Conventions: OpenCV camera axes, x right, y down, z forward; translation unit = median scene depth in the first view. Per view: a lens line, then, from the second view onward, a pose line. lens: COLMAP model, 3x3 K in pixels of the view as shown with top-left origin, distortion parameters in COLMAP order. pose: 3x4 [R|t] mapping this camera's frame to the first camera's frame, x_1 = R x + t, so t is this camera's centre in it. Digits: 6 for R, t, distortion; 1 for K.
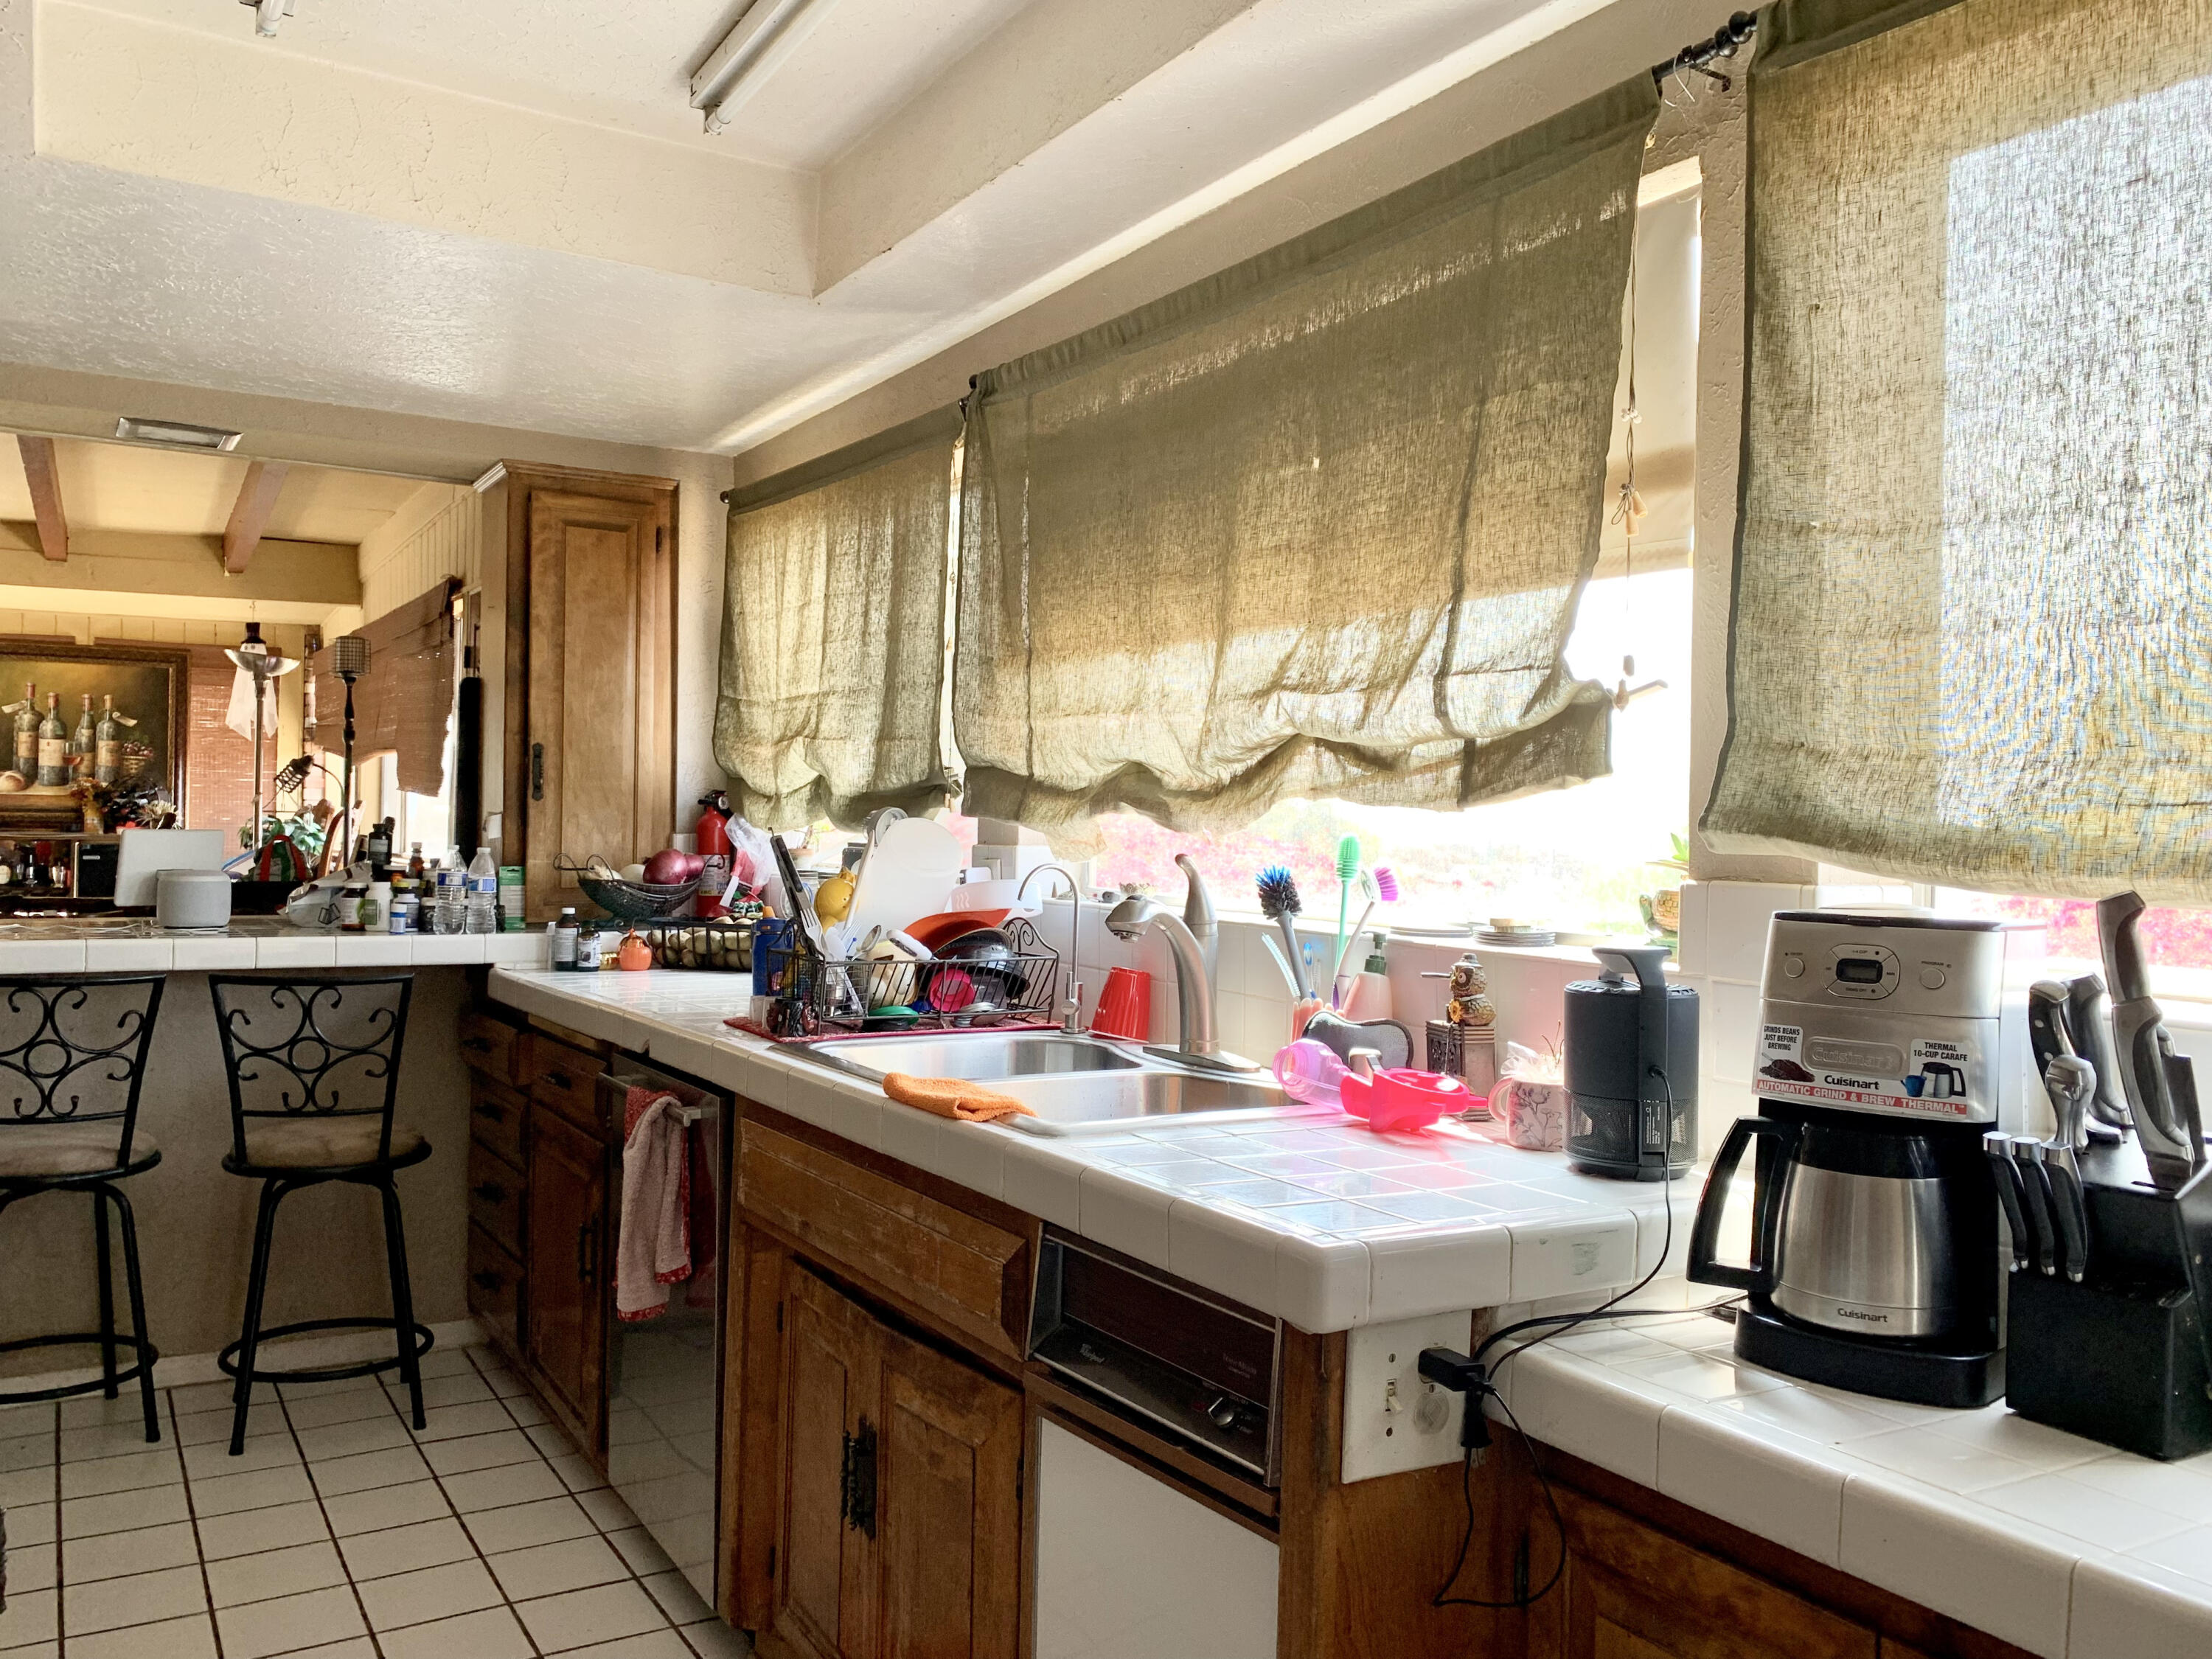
lens RADIAL K [[1697.5, 0, 1106.4], [0, 1697.5, 819.9], [0, 0, 1]] dist [0.097801, -0.220809]
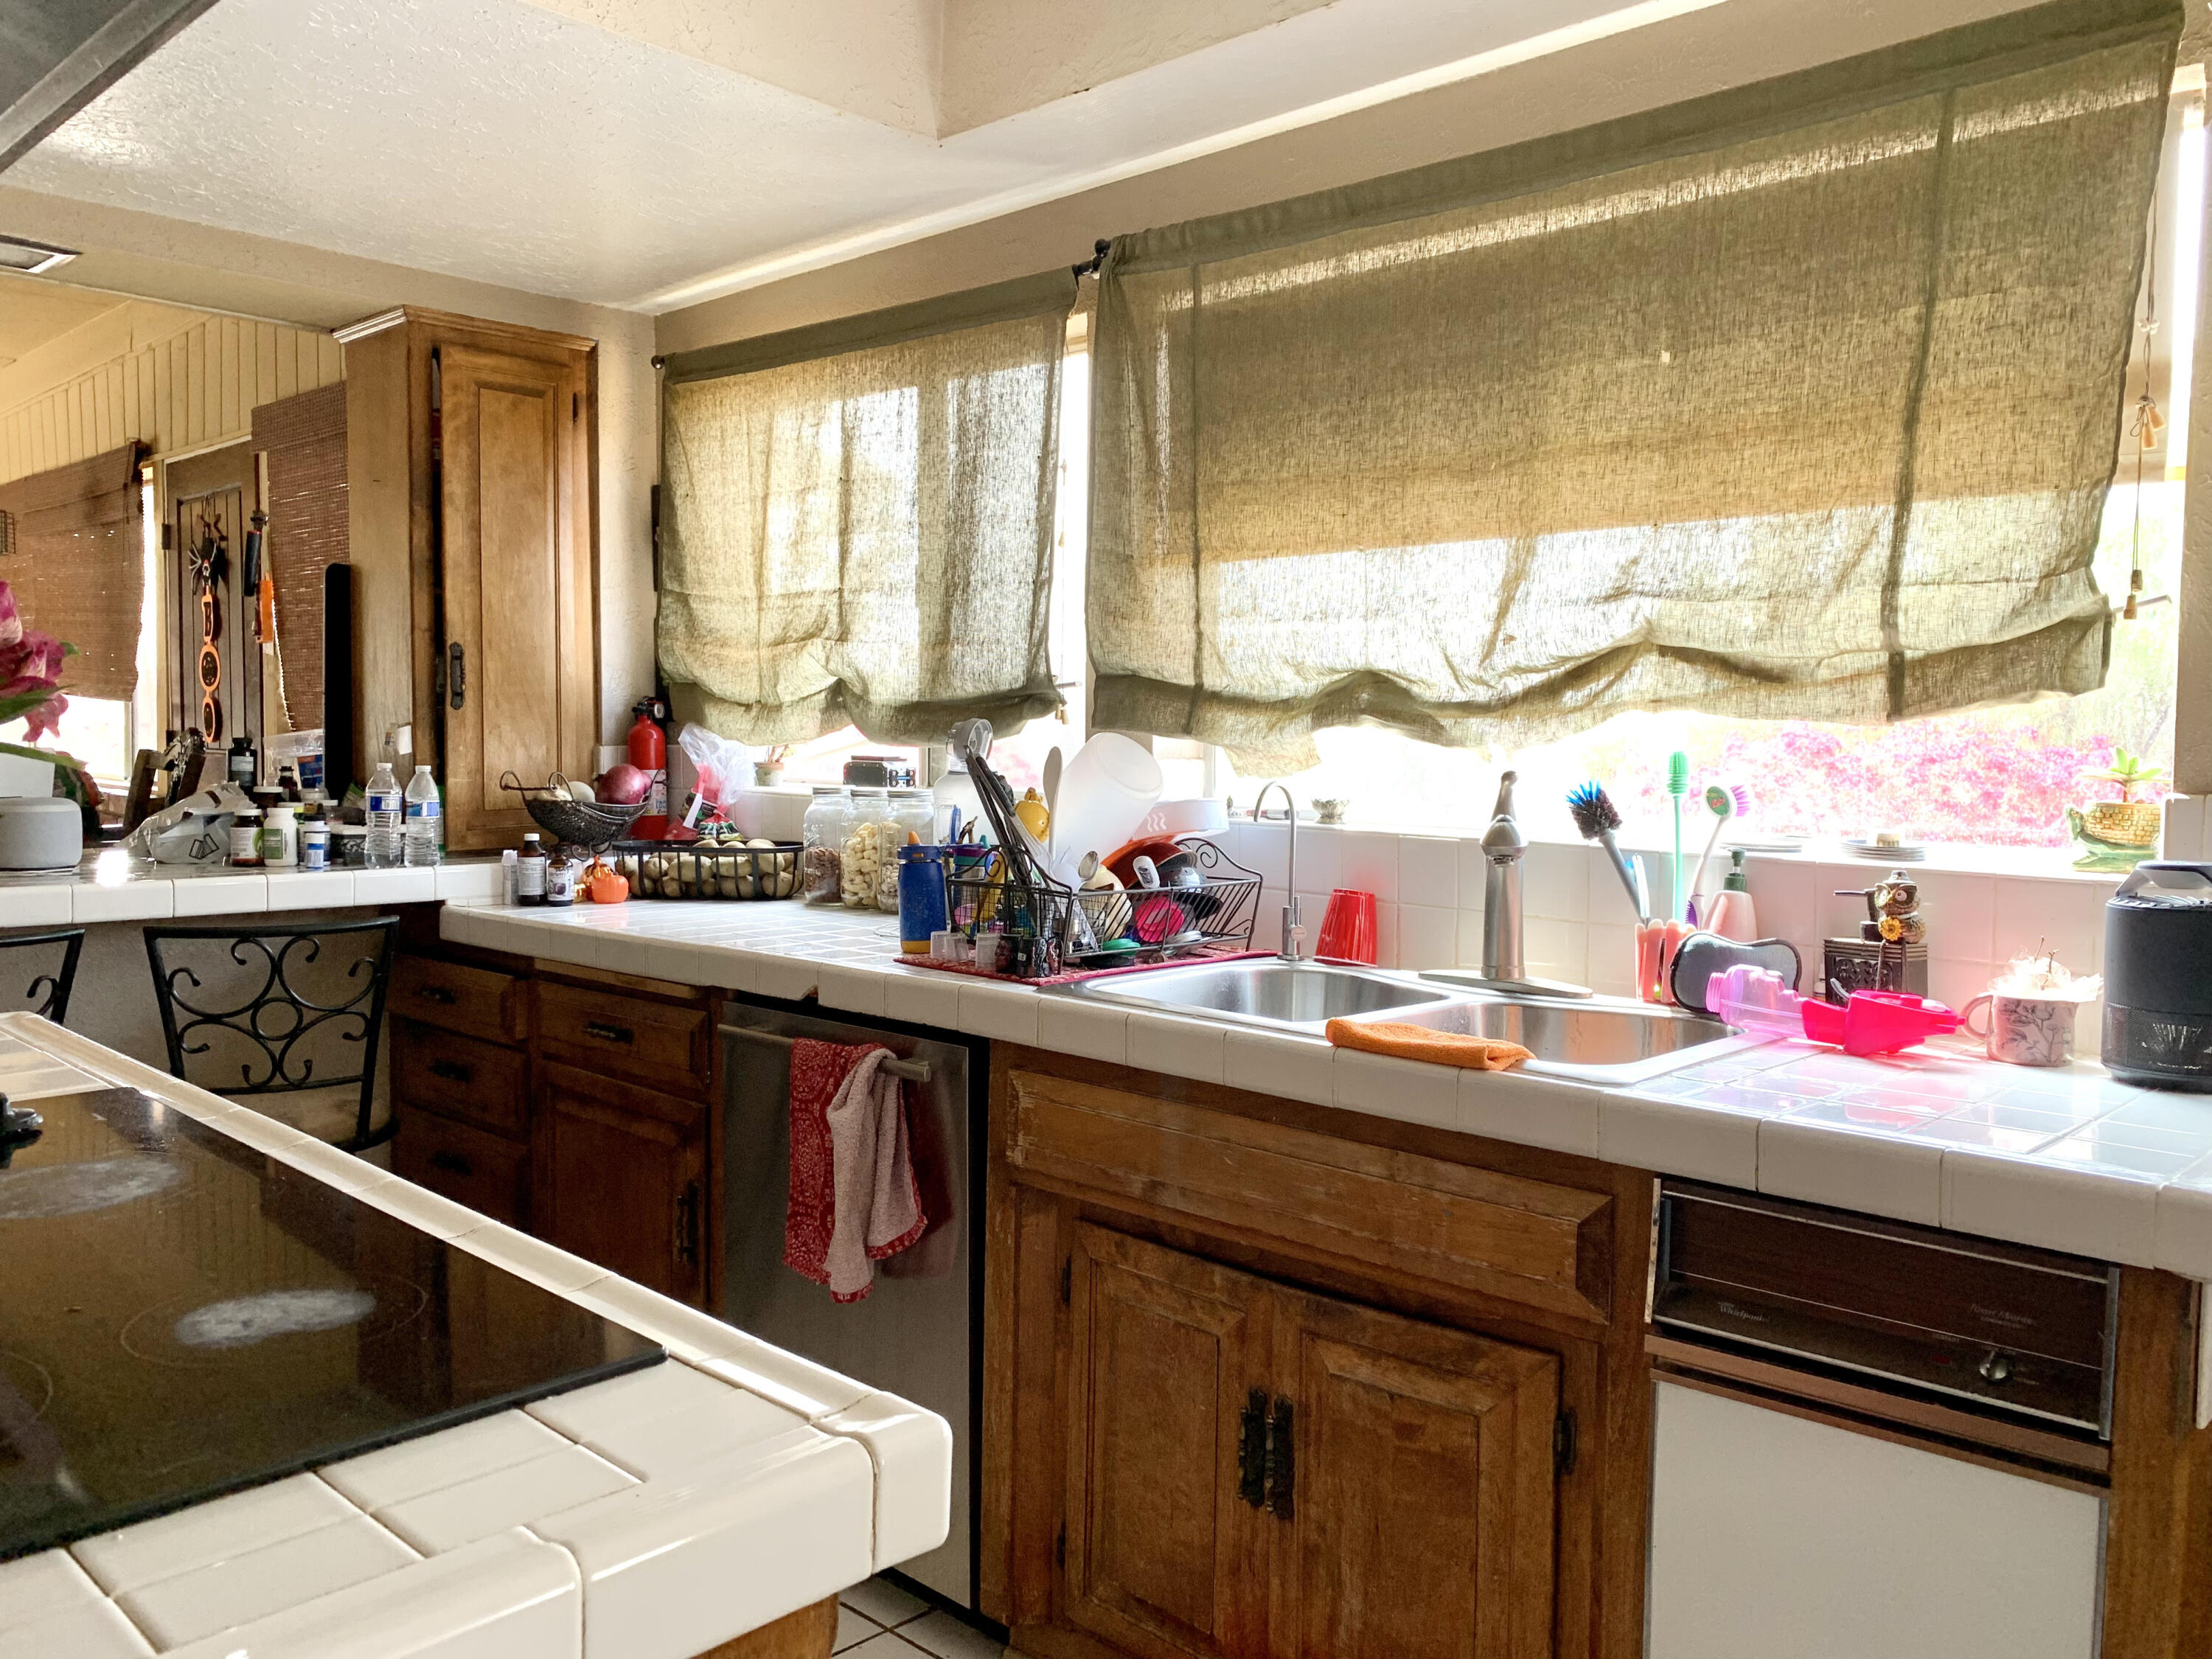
lens RADIAL K [[1696.1, 0, 1100.5], [0, 1696.1, 817.7], [0, 0, 1]] dist [0.005134, 0.004065]
pose [[0.965374, -0.021254, 0.260003, -0.353709], [0.005572, 0.998128, 0.060903, -0.010436], [-0.260811, -0.057346, 0.963685, 0.128388]]
